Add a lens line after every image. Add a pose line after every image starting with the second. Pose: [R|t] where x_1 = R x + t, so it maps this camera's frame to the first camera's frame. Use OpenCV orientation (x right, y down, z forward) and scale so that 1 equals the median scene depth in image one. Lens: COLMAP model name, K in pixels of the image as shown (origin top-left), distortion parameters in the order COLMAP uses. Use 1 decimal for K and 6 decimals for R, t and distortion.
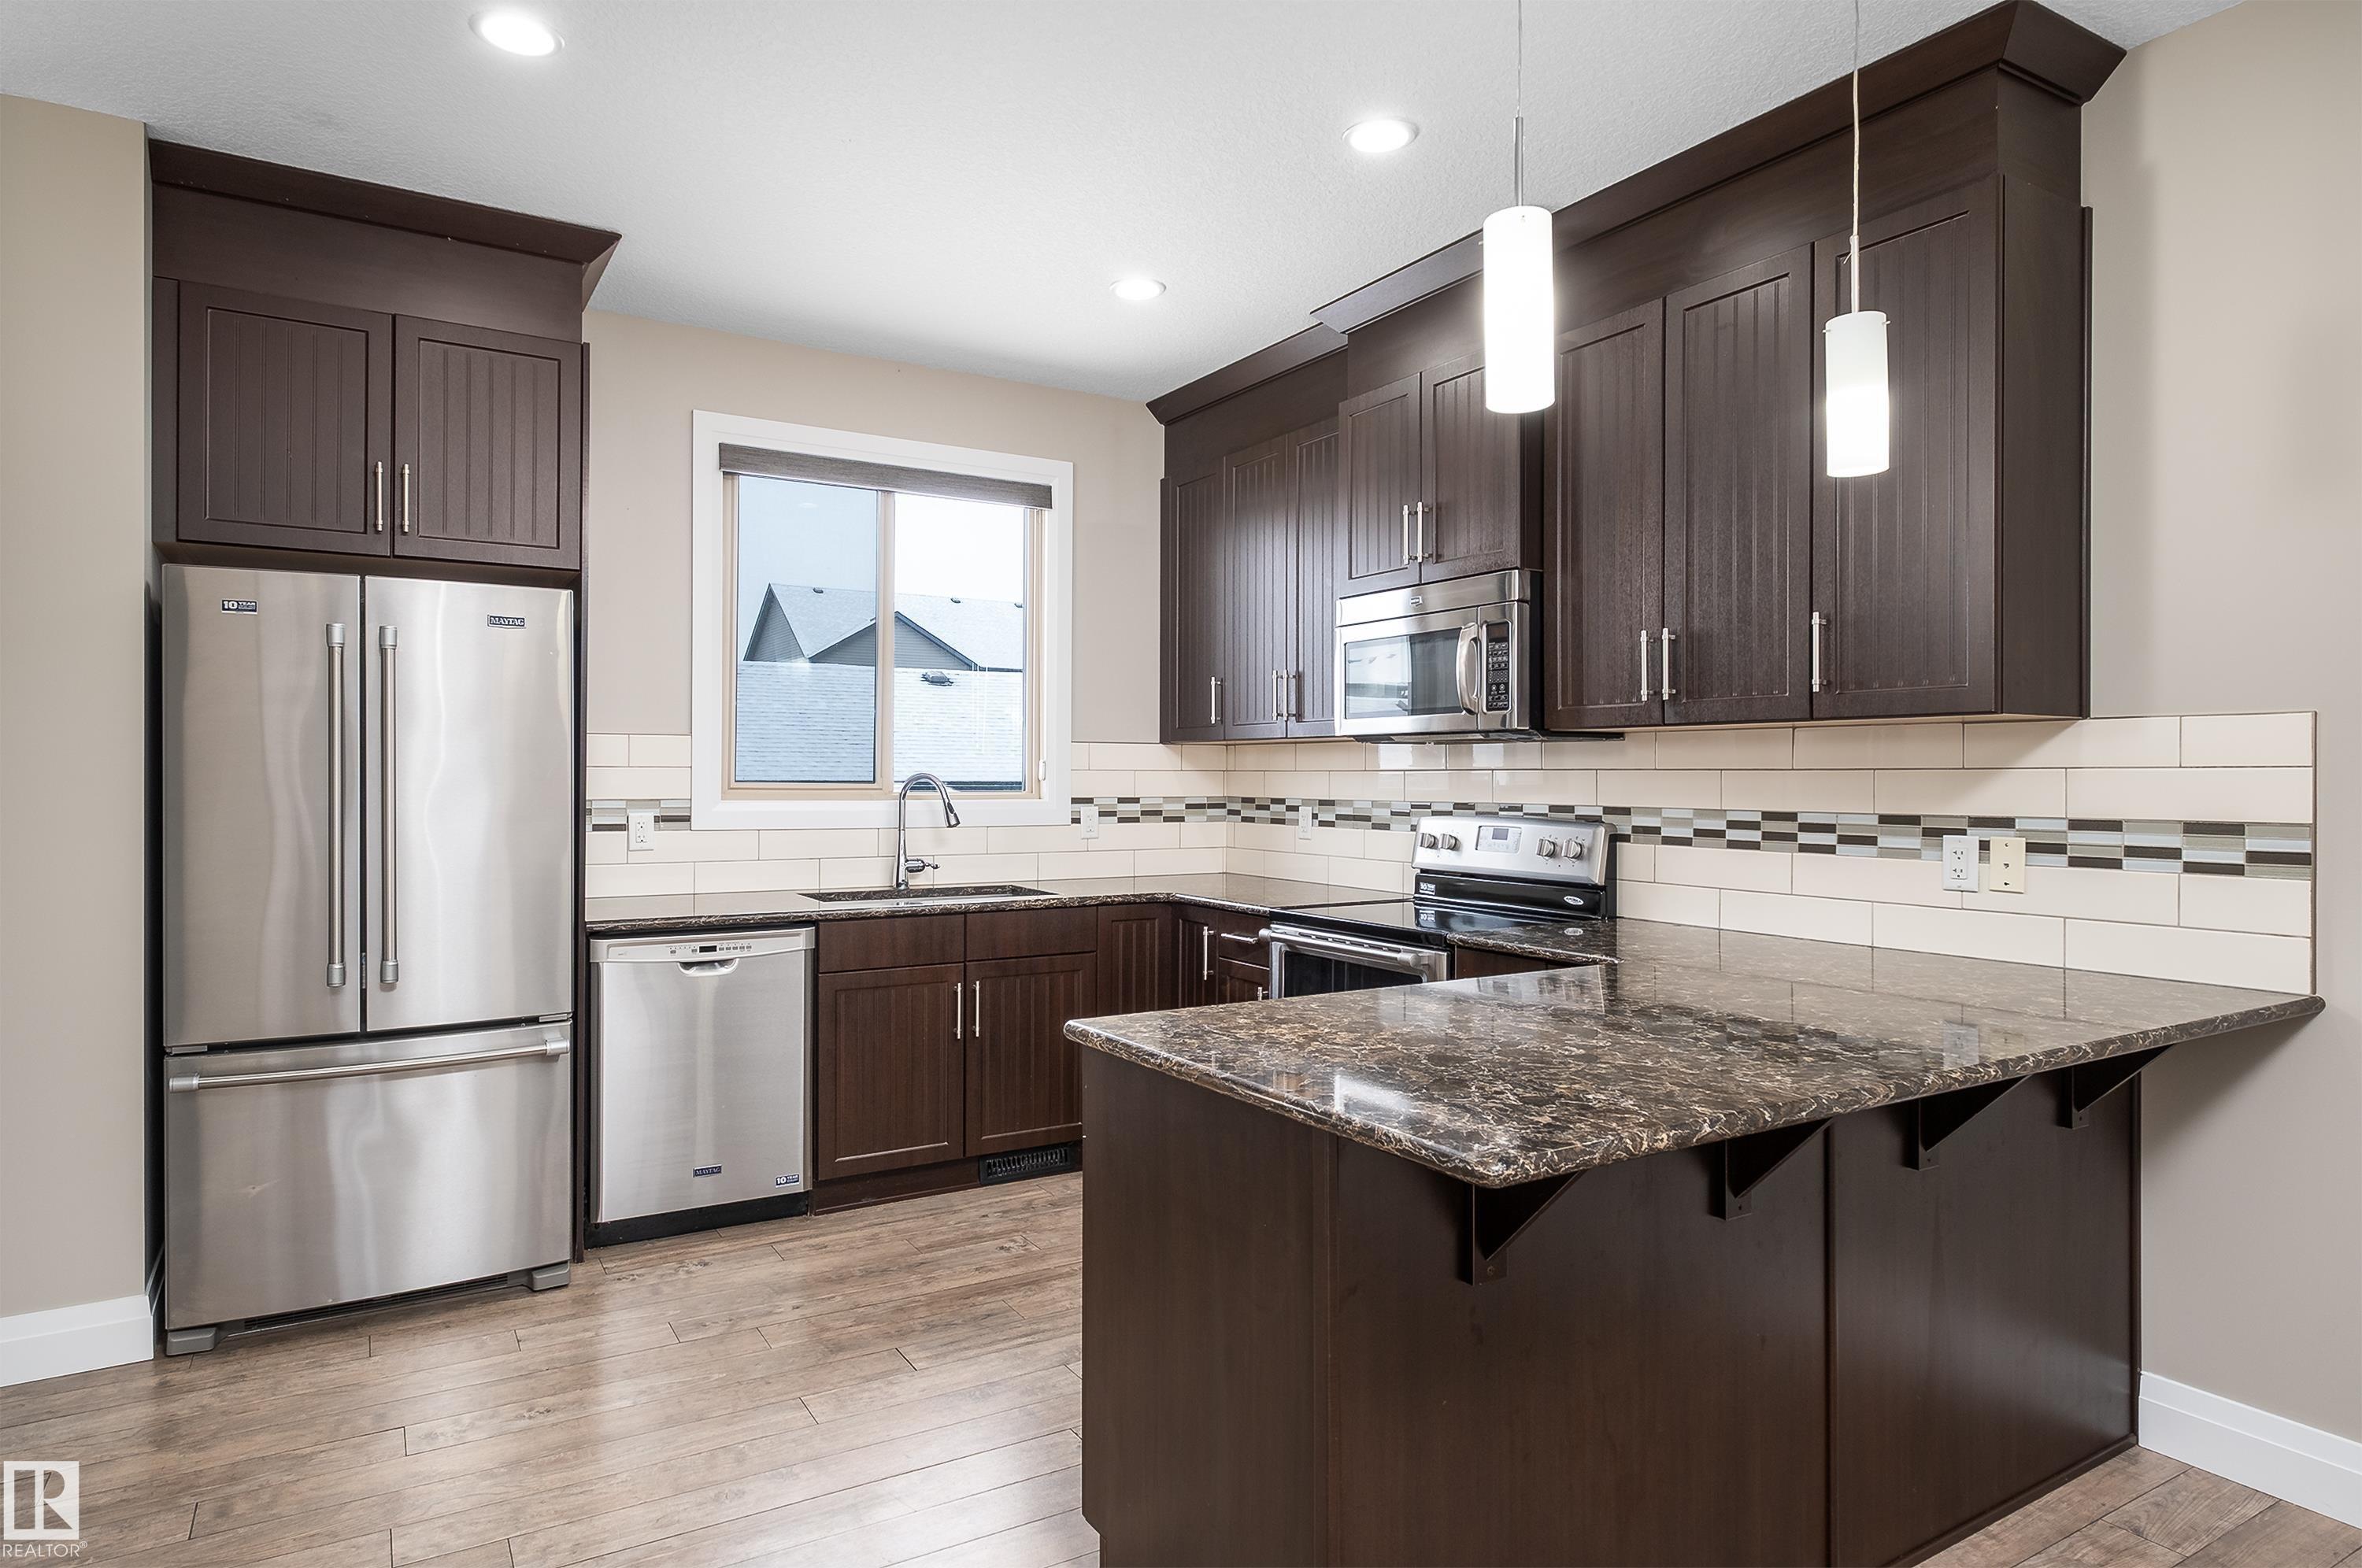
lens RADIAL K [[1339.4, 0, 1181.0], [0, 1339.4, 784.0], [0, 0, 1]] dist [0.003089, 0.000640]
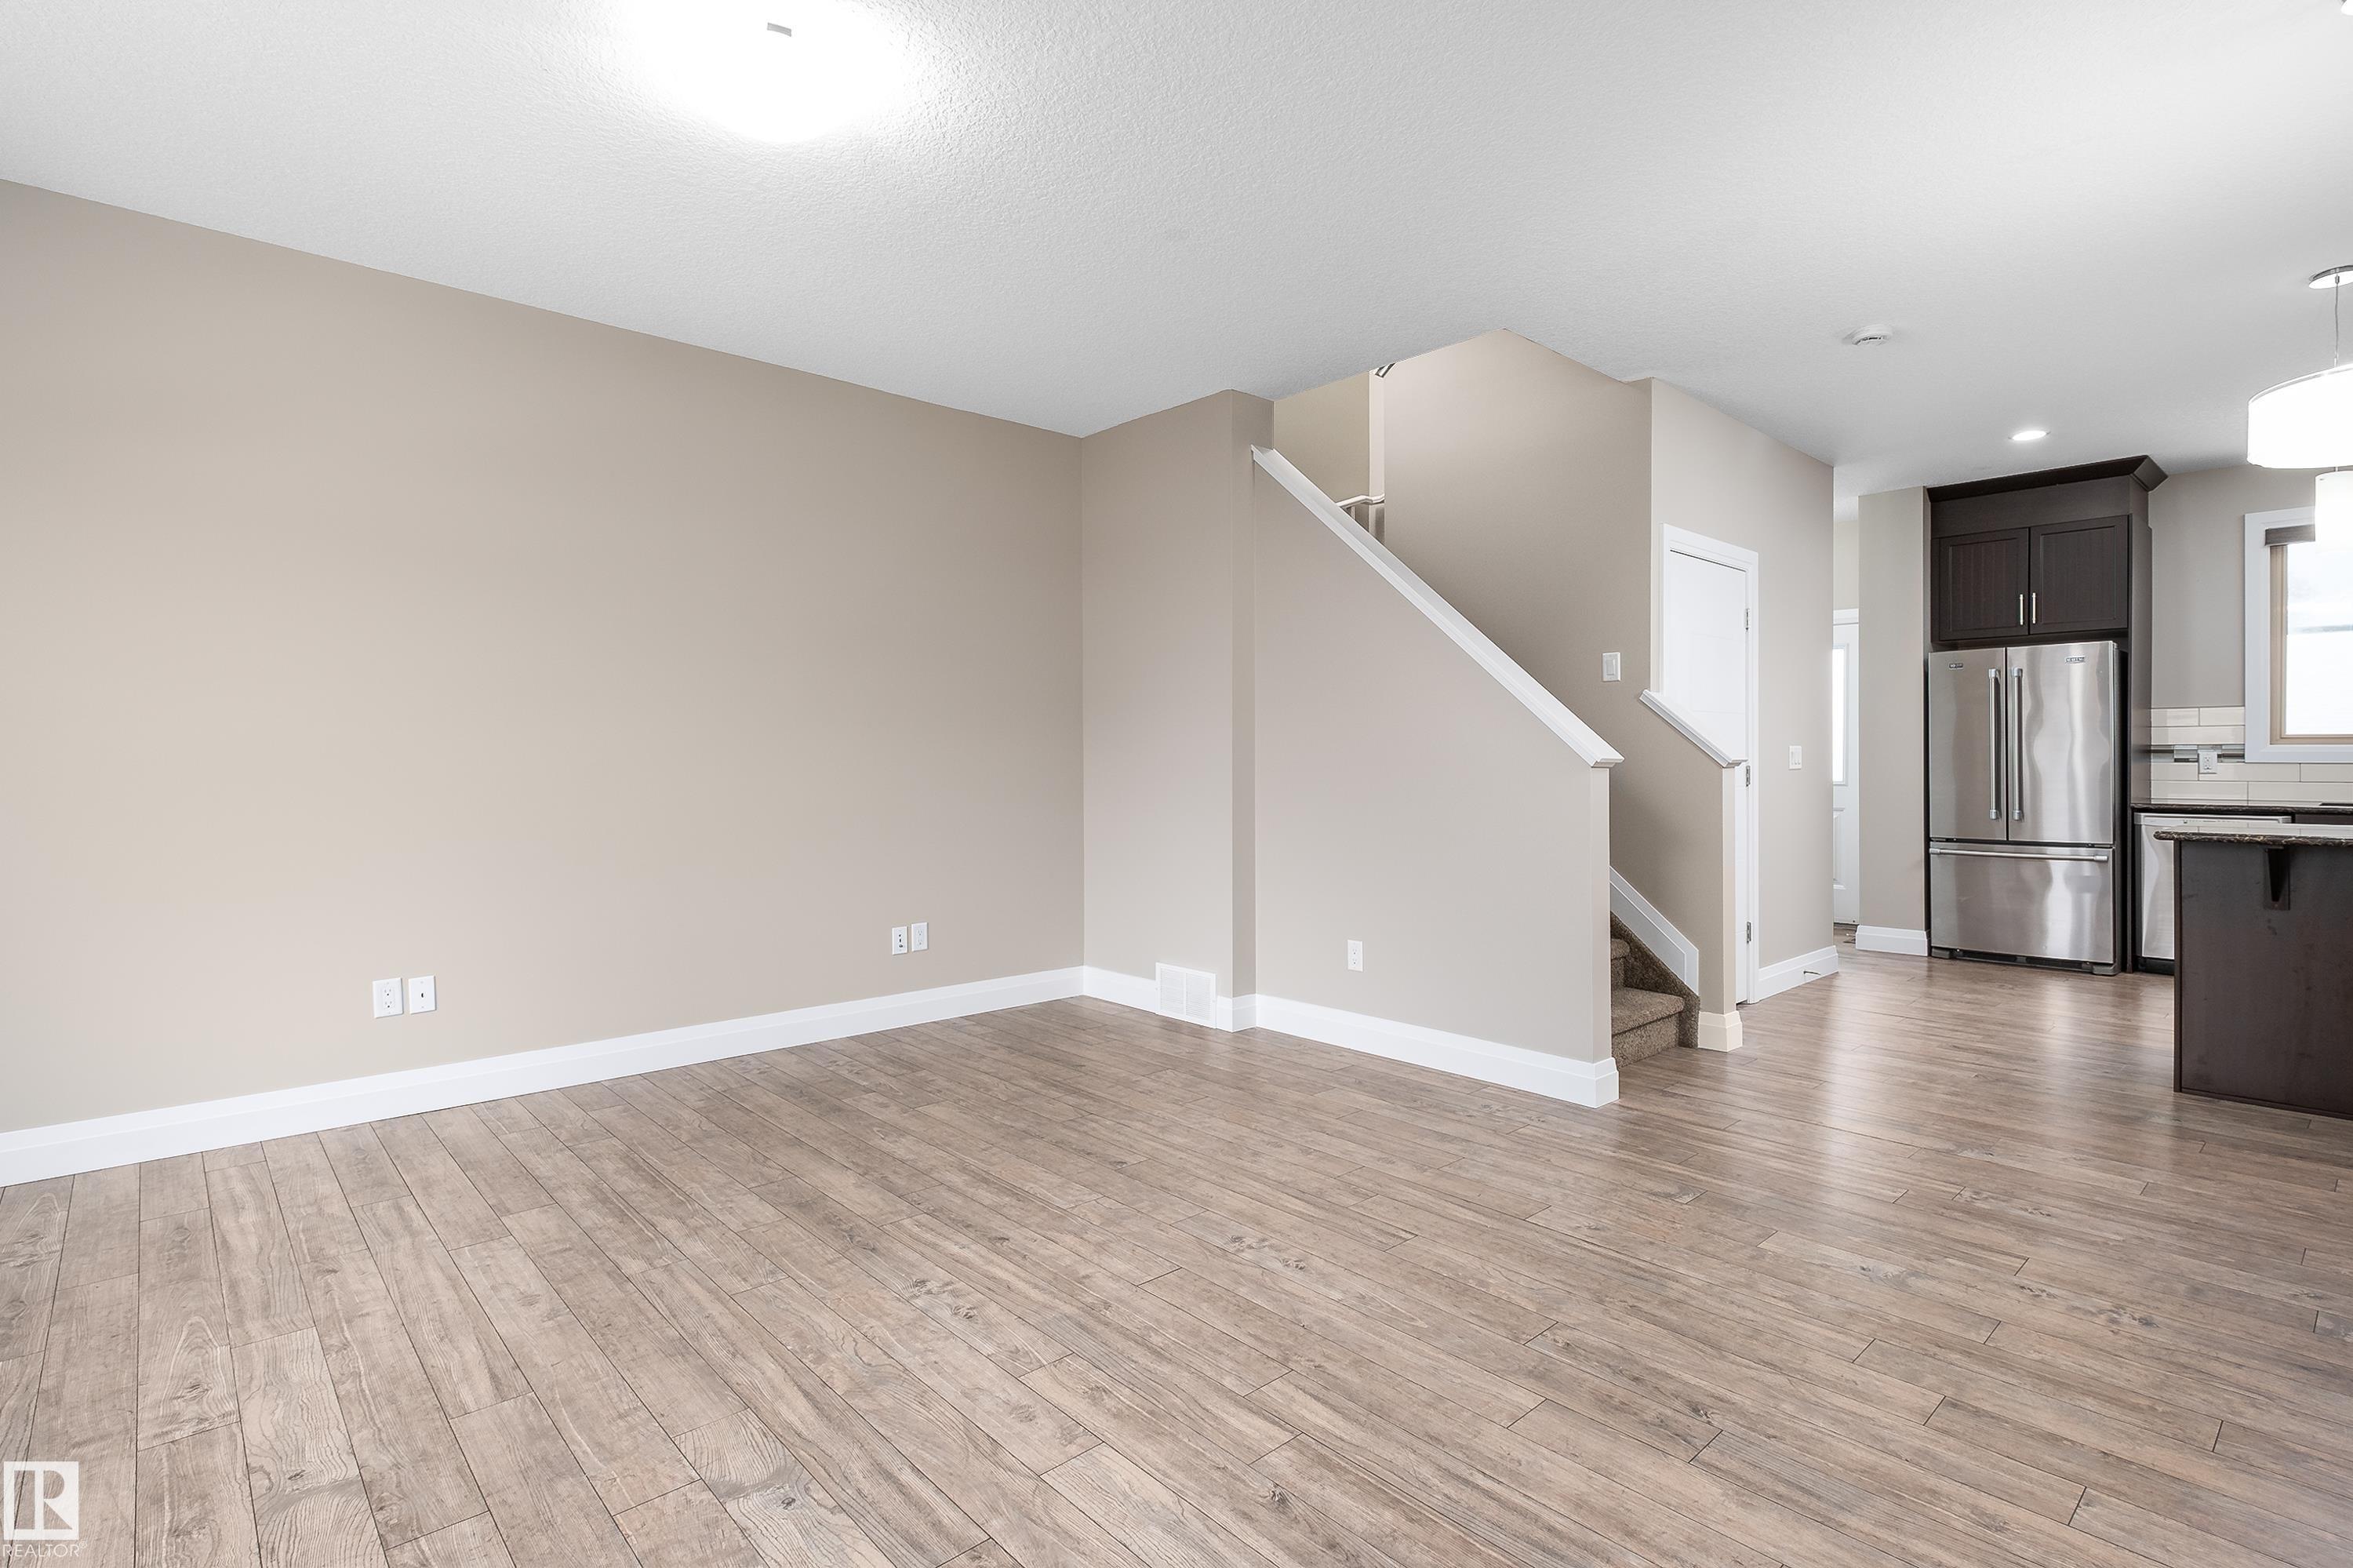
lens RADIAL K [[1137.7, 0, 1173.8], [0, 1137.7, 767.5], [0, 0, 1]] dist [0.004720, 0.000286]
pose [[0.182640, 0.001823, -0.983178, 0.901181], [0.000571, 0.999998, 0.001960, 0.041773], [0.983180, -0.000919, 0.182639, -0.665723]]
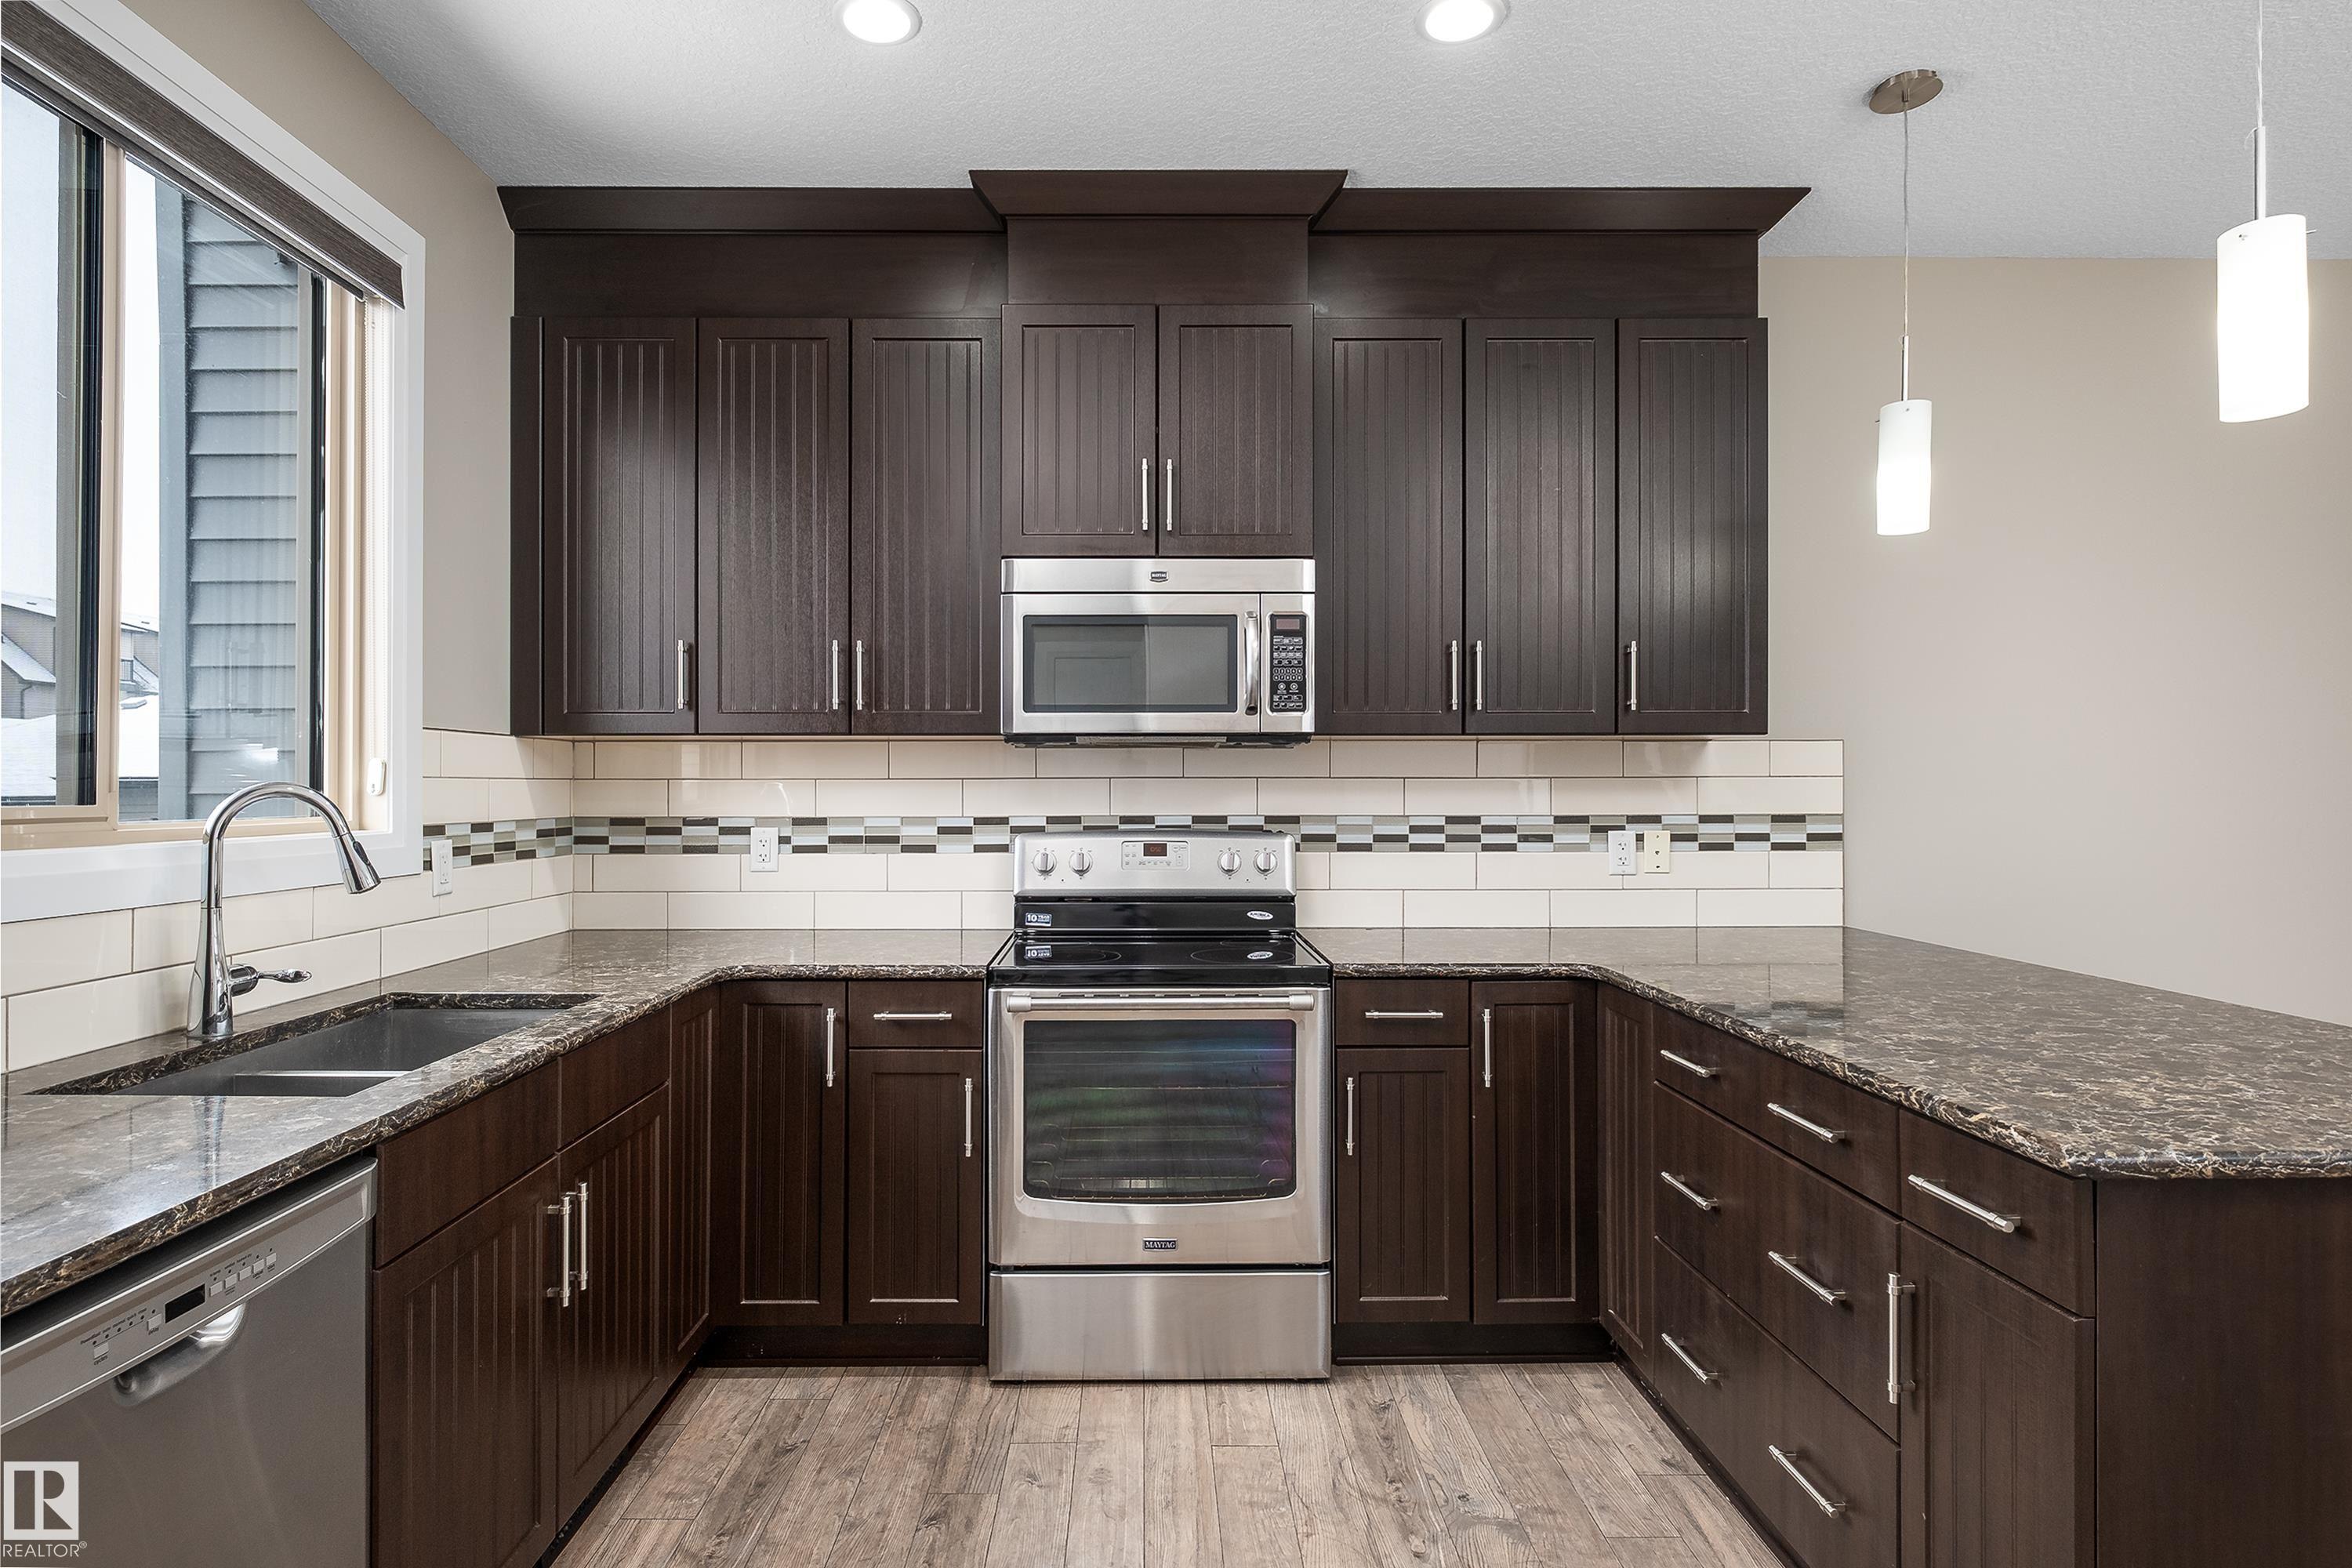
lens RADIAL K [[1207.1, 0, 1130.5], [0, 1207.1, 788.2], [0, 0, 1]] dist [-0.000985, -0.000227]
pose [[0.519720, -0.005091, 0.854321, -0.470951], [0.008602, 0.999963, 0.000726, -0.004601], [-0.854293, 0.006972, 0.519744, 0.612142]]
